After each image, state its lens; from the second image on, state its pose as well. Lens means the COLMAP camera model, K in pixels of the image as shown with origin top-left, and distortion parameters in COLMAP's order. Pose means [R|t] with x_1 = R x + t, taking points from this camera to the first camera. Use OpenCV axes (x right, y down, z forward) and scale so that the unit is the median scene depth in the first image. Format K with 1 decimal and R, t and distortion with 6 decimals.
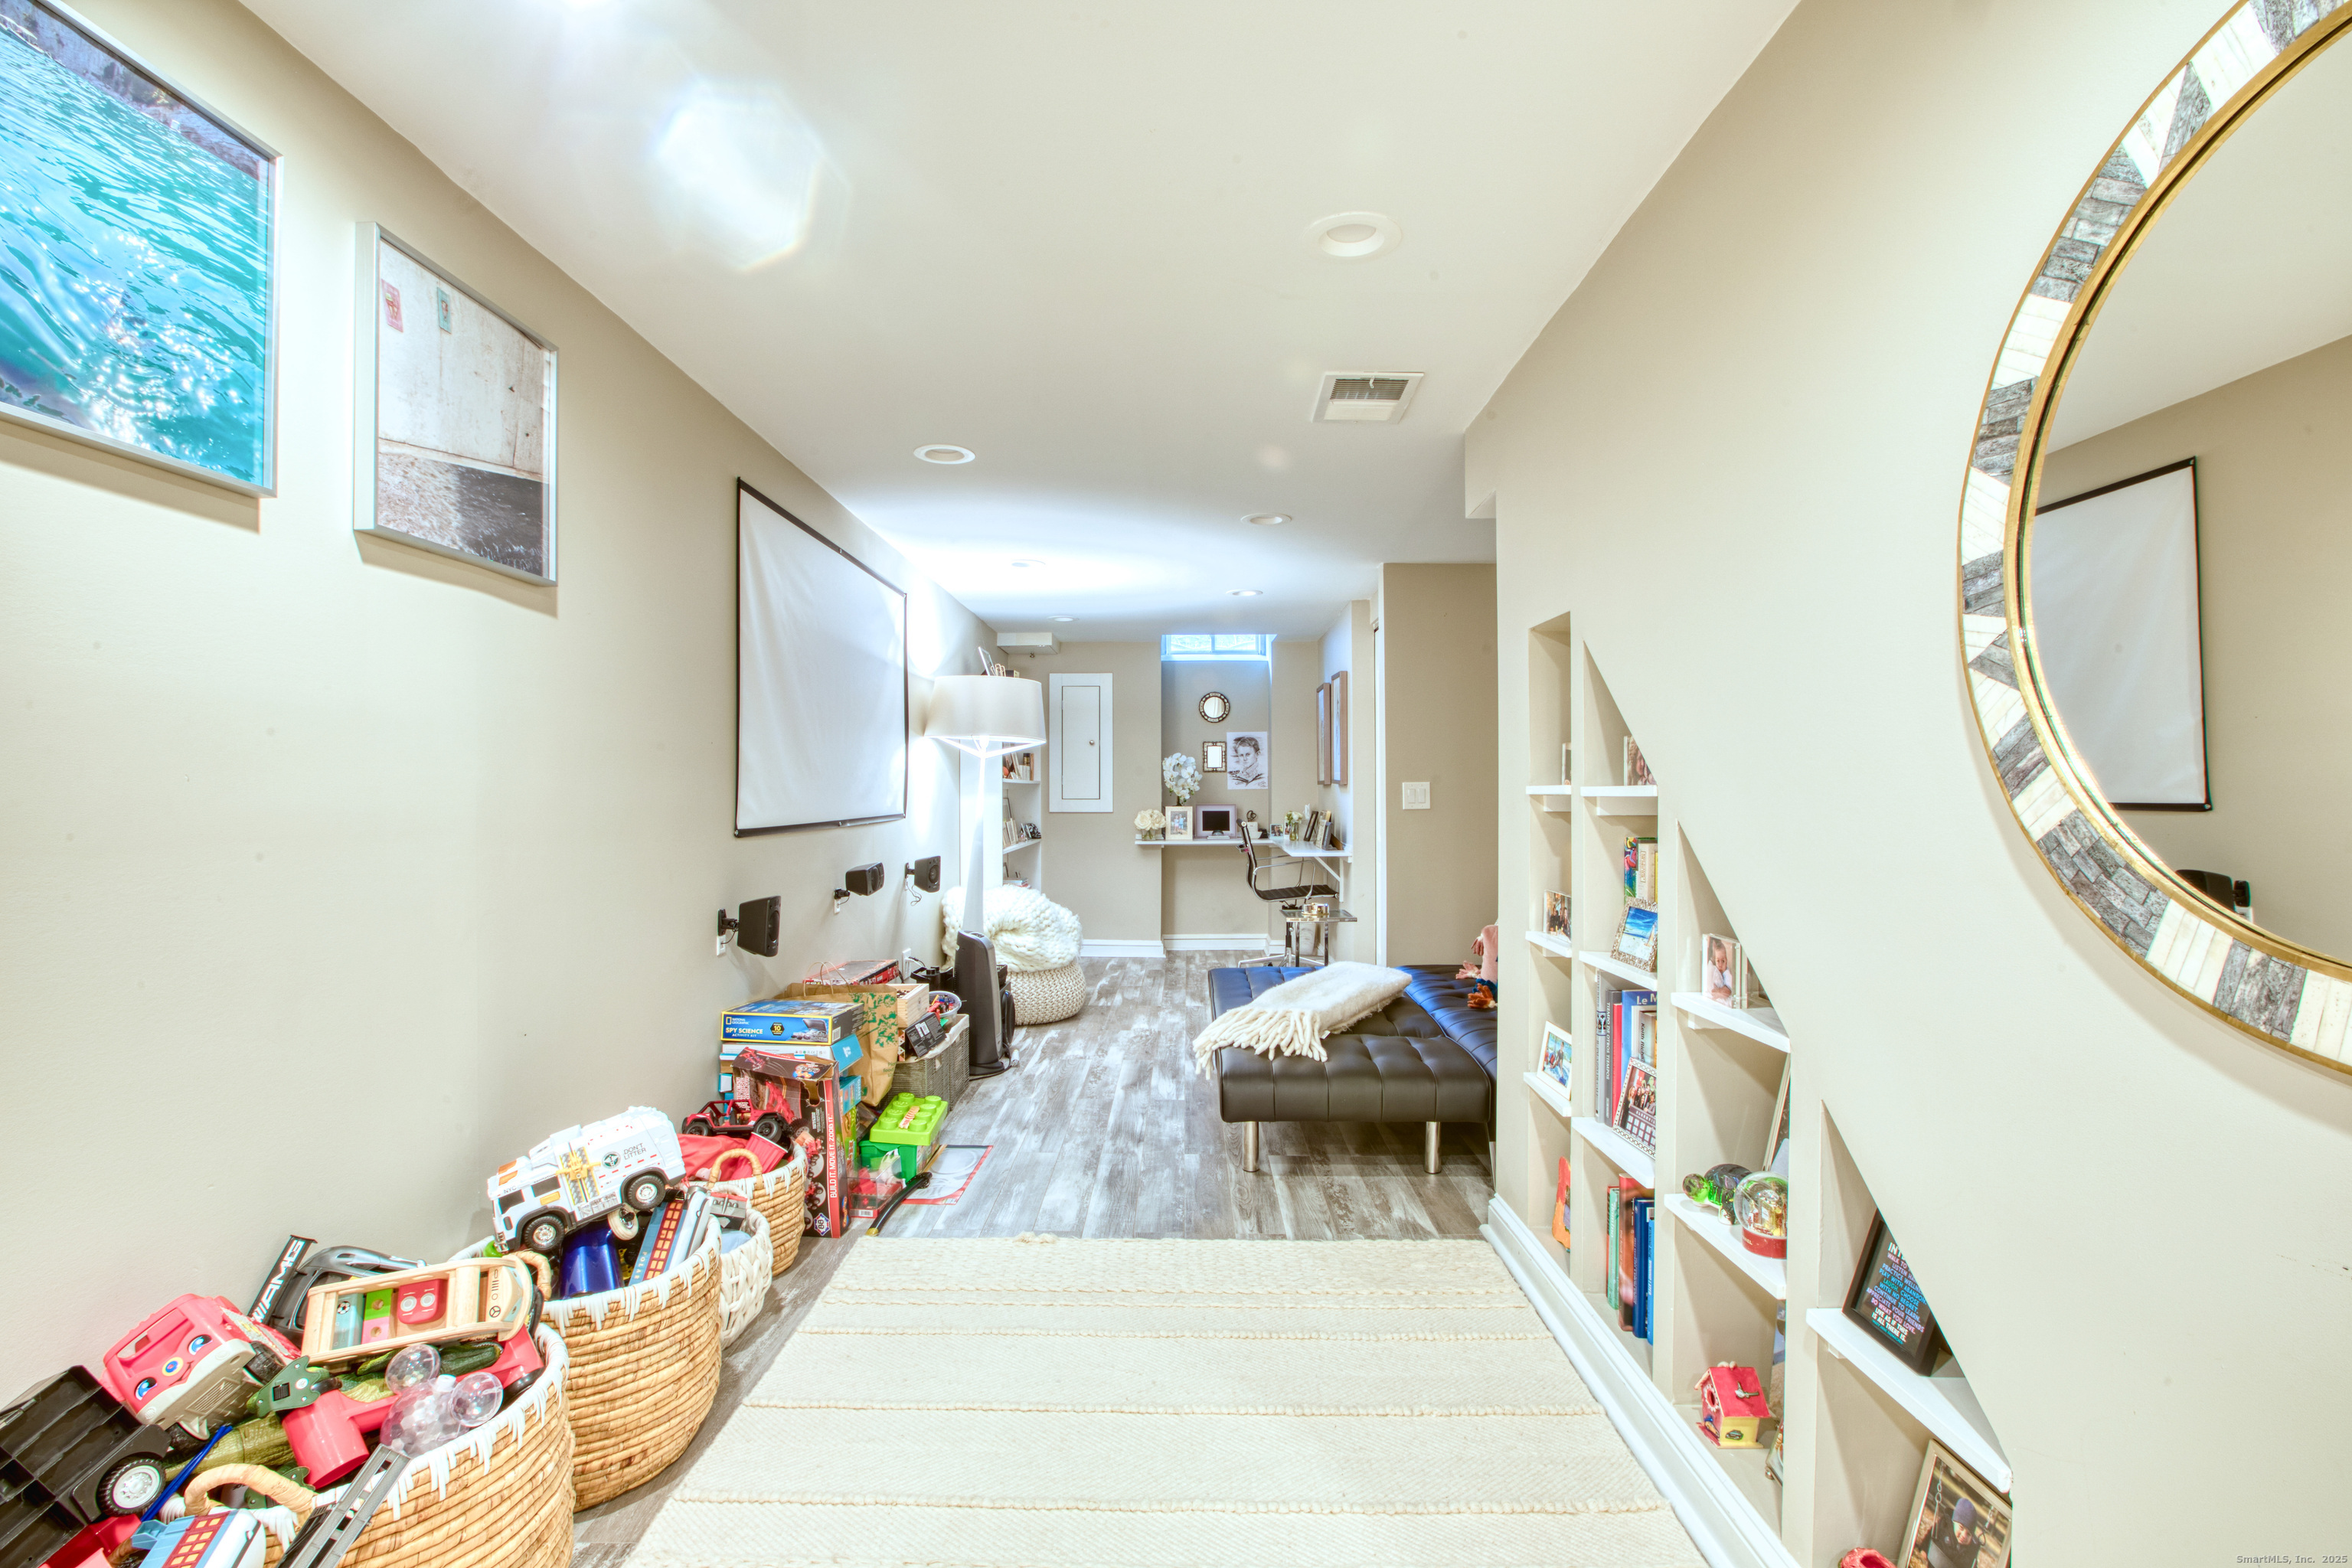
lens RADIAL K [[1070.8, 0, 1179.6], [0, 1070.8, 783.8], [0, 0, 1]] dist [-0.019578, 0.002418]
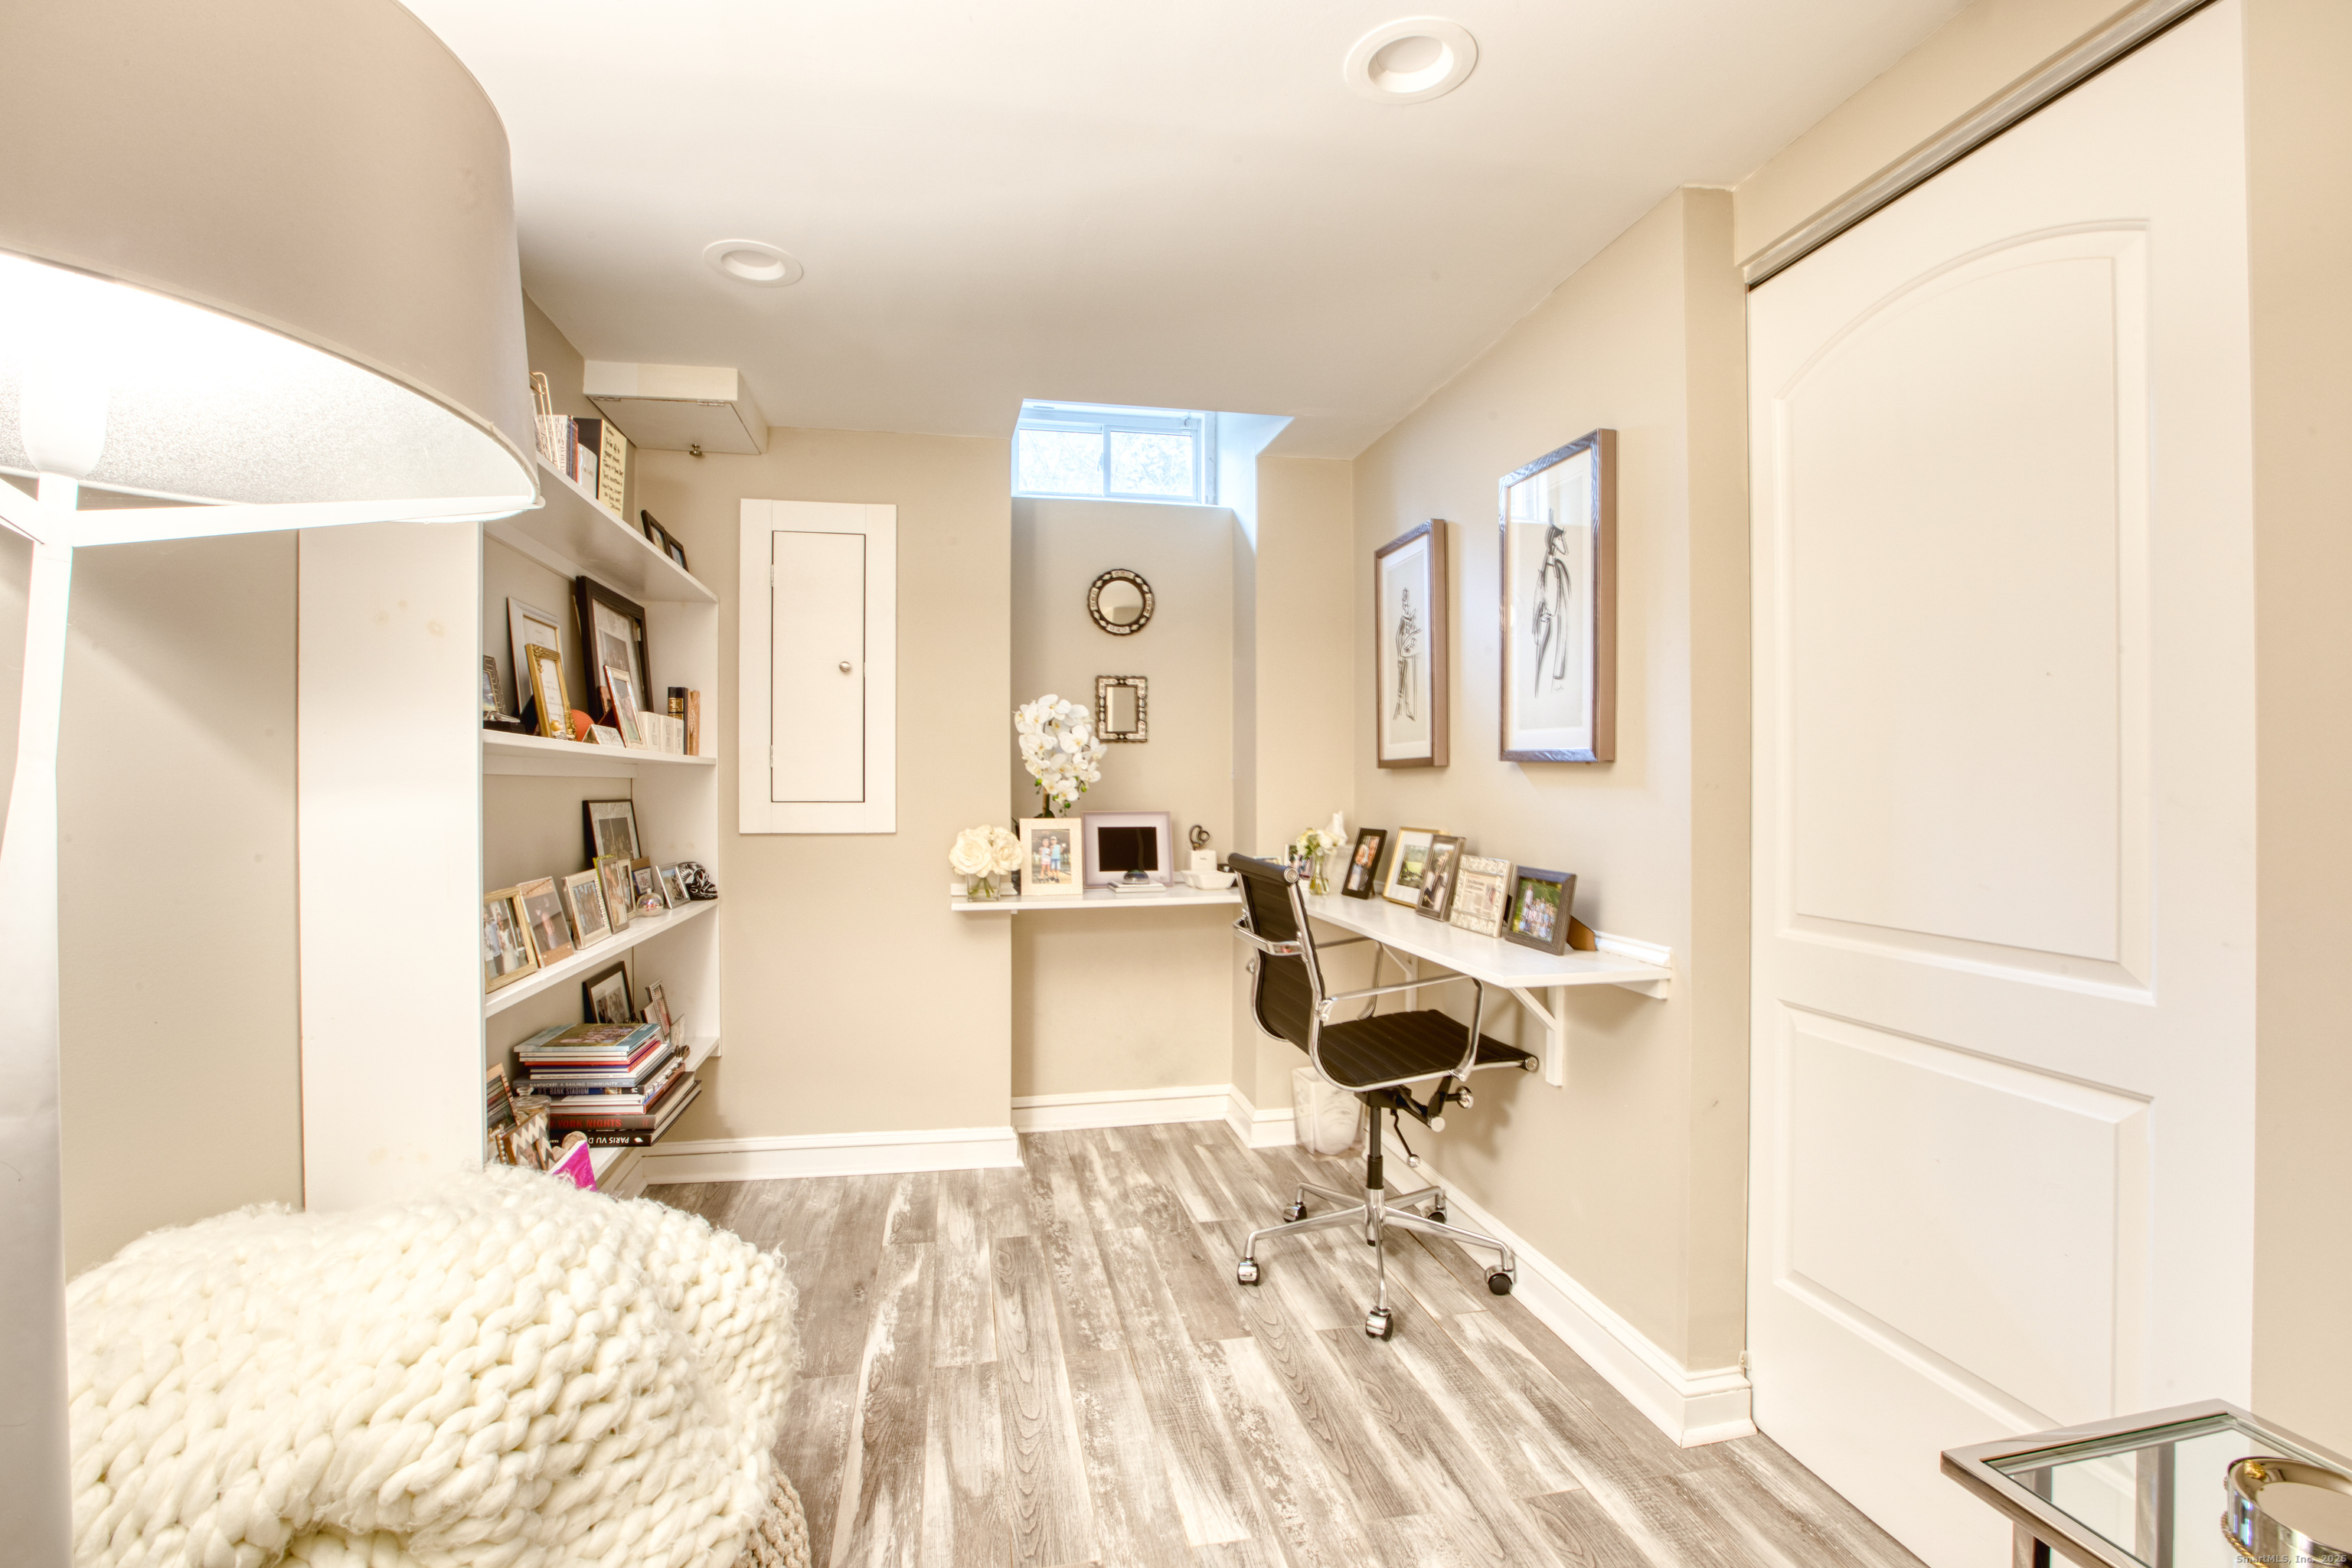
lens RADIAL K [[1070.8, 0, 1167.0], [0, 1070.8, 801.9], [0, 0, 1]] dist [-0.019578, 0.002418]
pose [[0.985835, -0.003429, 0.167684, -0.027449], [0.000255, 0.999821, 0.018943, 0.005968], [-0.167719, -0.018632, 0.985659, 0.561508]]
